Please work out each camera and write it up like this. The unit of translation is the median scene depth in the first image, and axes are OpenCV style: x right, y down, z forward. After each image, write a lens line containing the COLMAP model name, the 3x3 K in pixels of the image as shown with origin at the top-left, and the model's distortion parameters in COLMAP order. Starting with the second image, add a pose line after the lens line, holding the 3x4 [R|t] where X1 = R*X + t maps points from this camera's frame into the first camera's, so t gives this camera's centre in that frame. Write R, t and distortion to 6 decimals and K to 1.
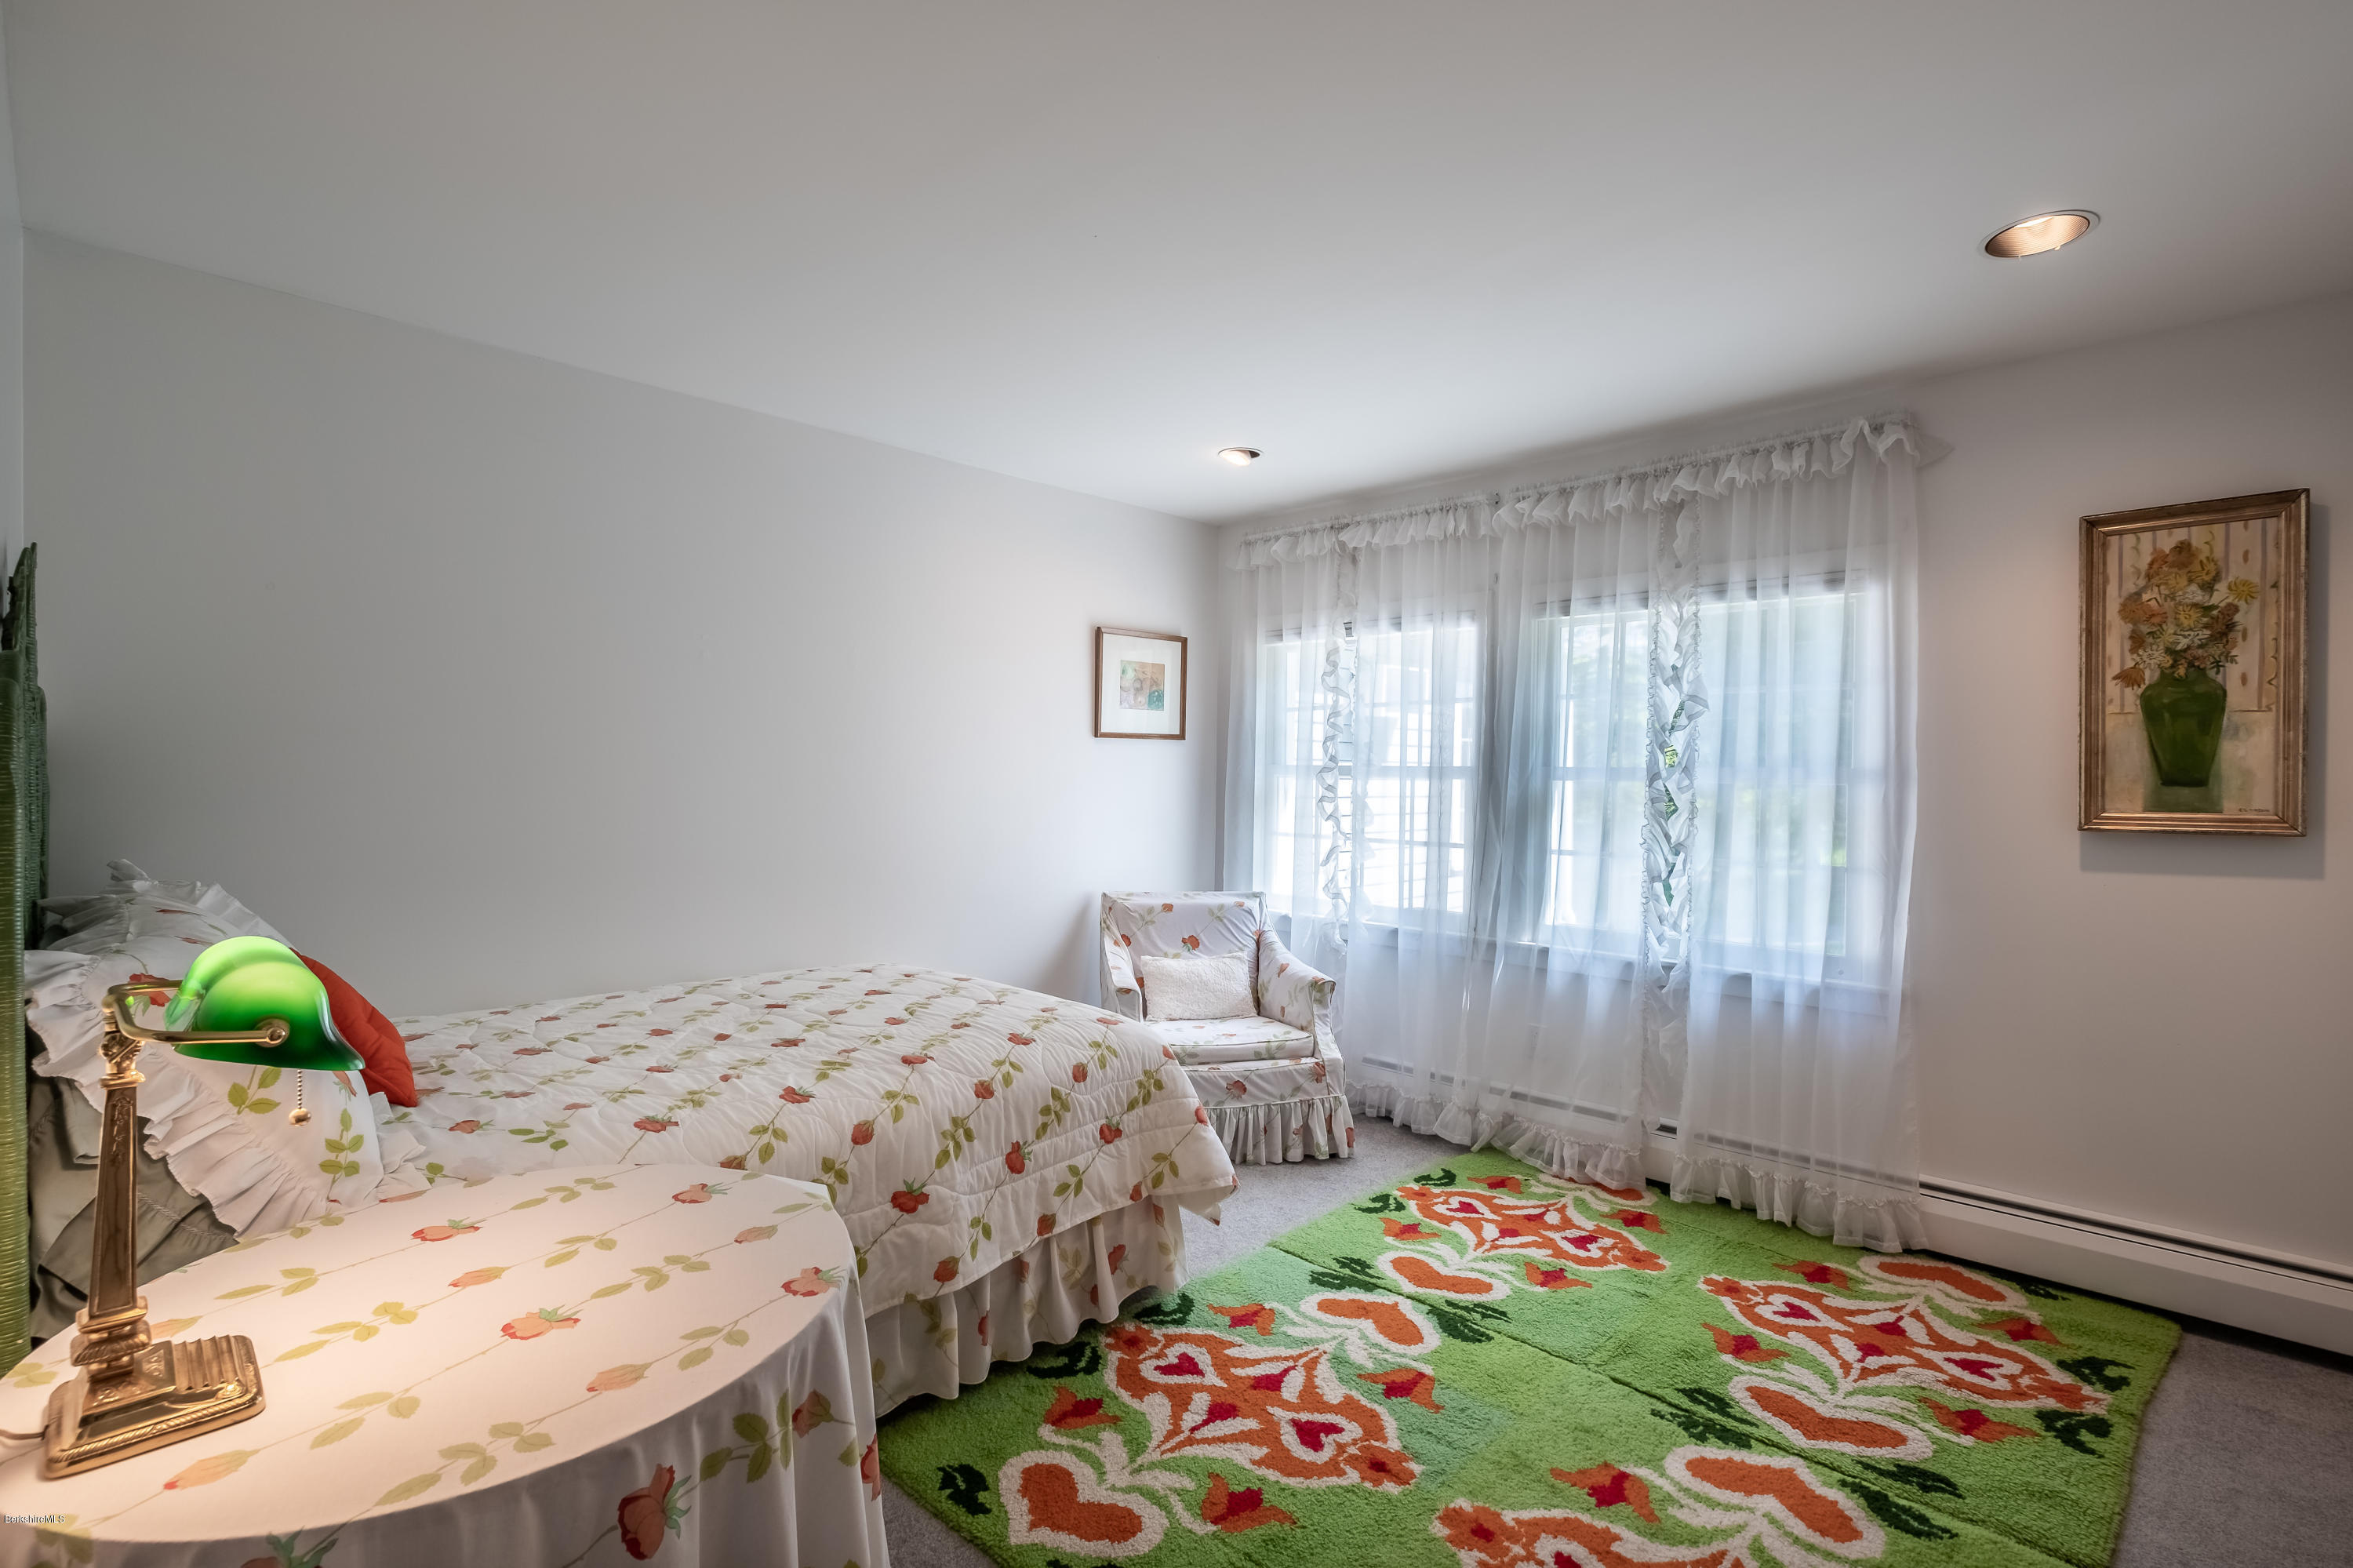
lens RADIAL K [[1064.9, 0, 1229.0], [0, 1064.9, 774.3], [0, 0, 1]] dist [-0.006108, 0.001058]
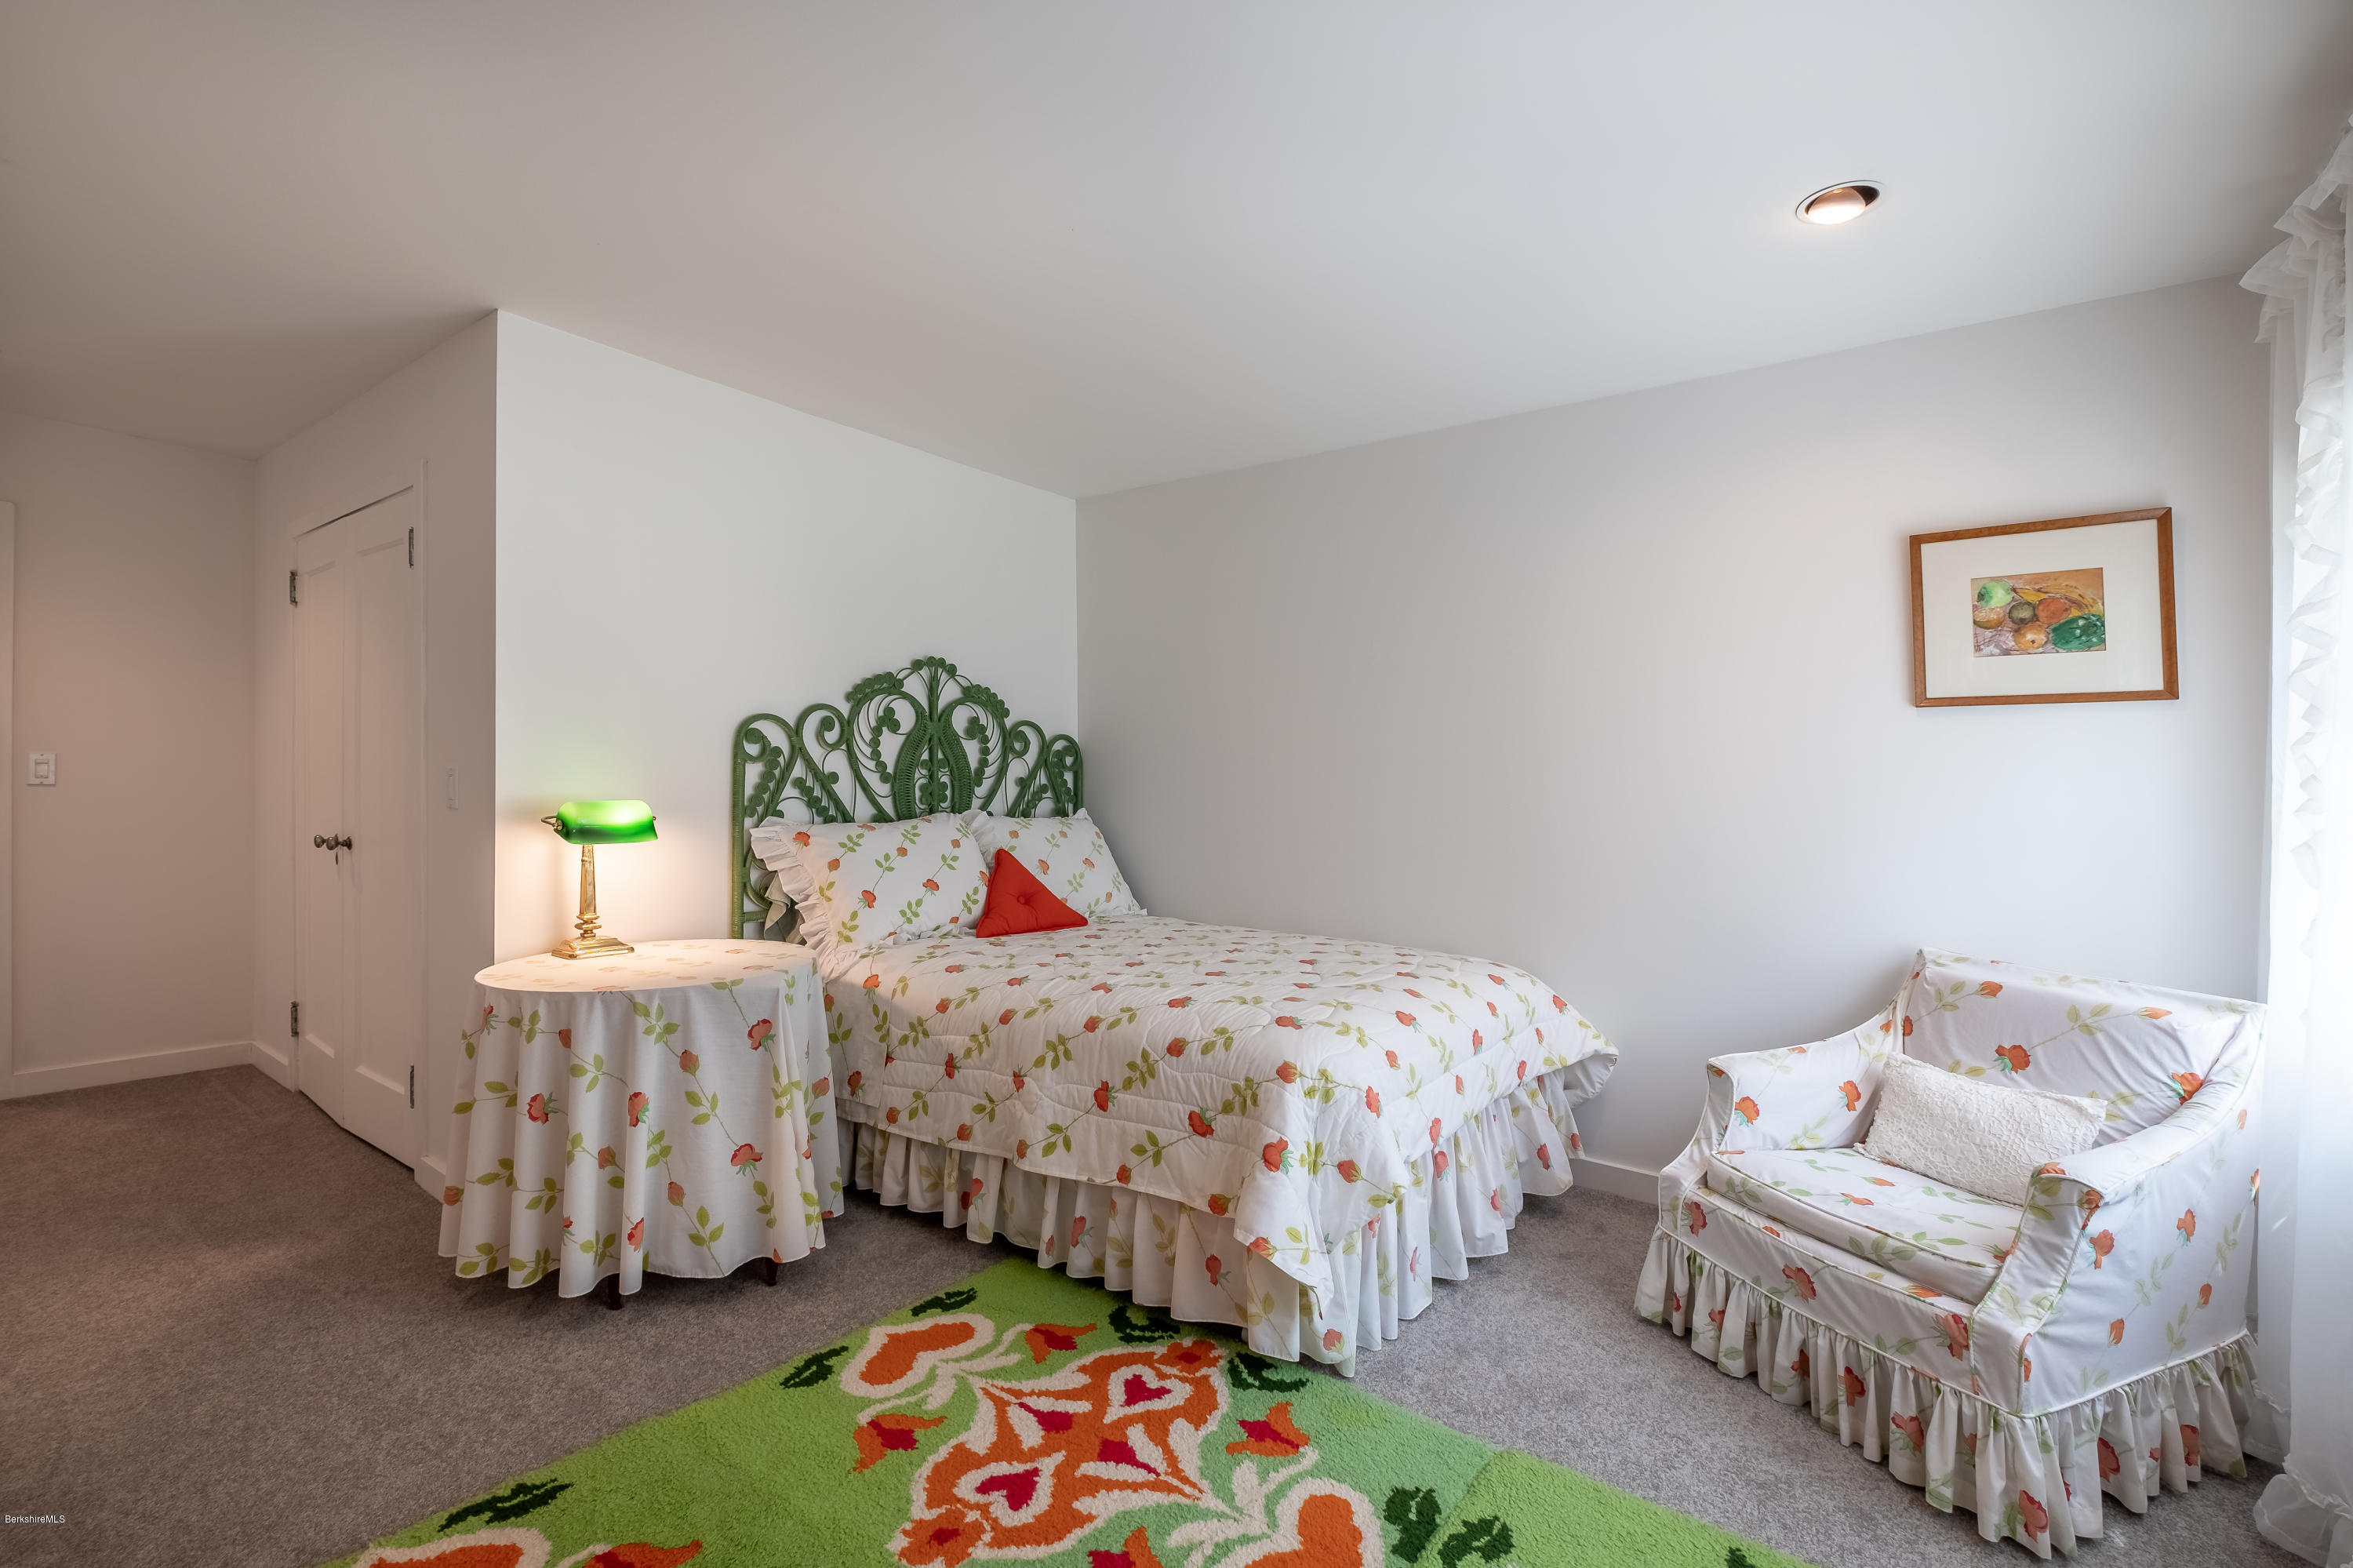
lens RADIAL K [[1064.9, 0, 1229.0], [0, 1064.9, 774.3], [0, 0, 1]] dist [-0.006108, 0.001058]
pose [[0.124591, -0.020186, -0.992003, 0.863414], [-0.016726, 0.999608, -0.022441, 0.050884], [0.992067, 0.019388, 0.124204, 0.940806]]
